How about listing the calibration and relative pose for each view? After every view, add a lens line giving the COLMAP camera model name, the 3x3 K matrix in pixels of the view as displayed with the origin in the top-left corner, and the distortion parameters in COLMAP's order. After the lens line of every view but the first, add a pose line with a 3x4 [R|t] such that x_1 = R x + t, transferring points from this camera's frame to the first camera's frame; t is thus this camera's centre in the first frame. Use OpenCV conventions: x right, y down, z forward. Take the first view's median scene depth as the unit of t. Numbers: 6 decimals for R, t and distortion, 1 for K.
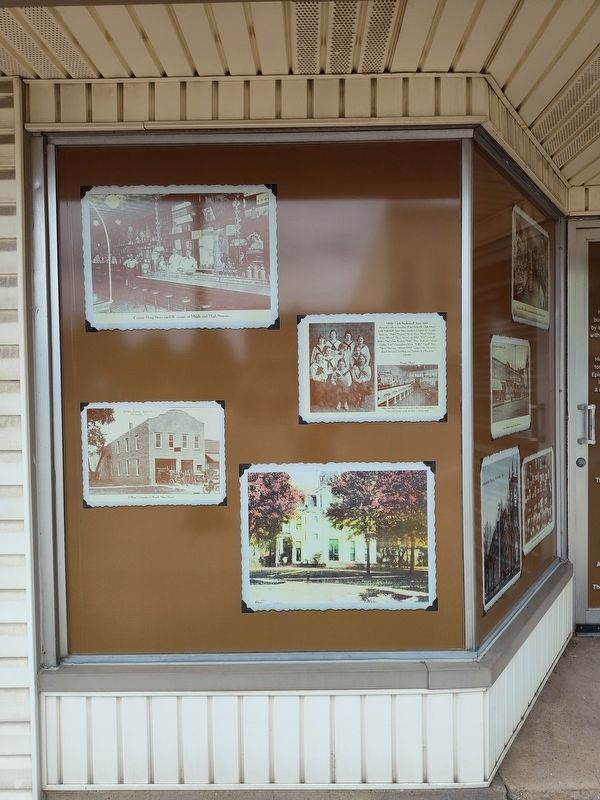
lens RADIAL K [[548.7, 0, 297.7], [0, 548.7, 402.4], [0, 0, 1]] dist [0.037450, -0.034735]
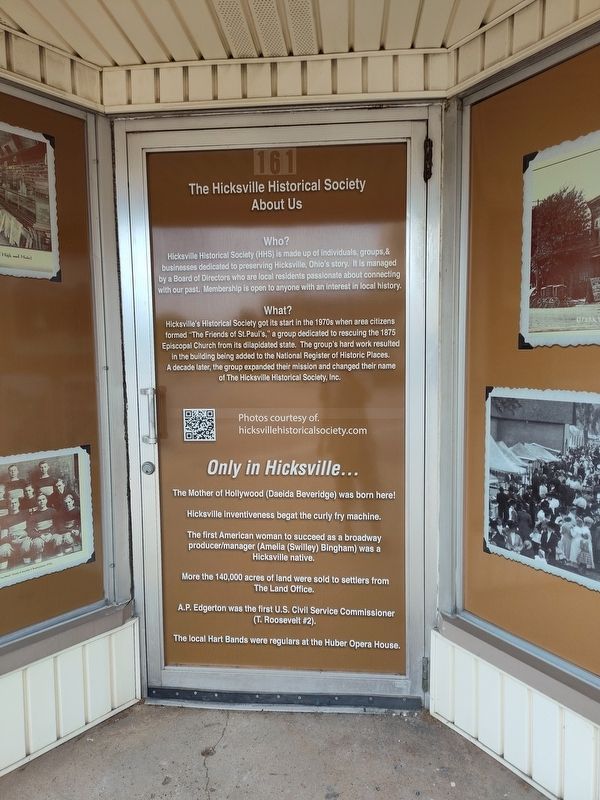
lens RADIAL K [[548.7, 0, 306.4], [0, 548.7, 403.2], [0, 0, 1]] dist [0.037450, -0.034735]
pose [[0.998582, 0.013761, -0.051427, 1.154905], [-0.011319, 0.998808, 0.047472, -0.018746], [0.052019, -0.046822, 0.997548, 0.460314]]
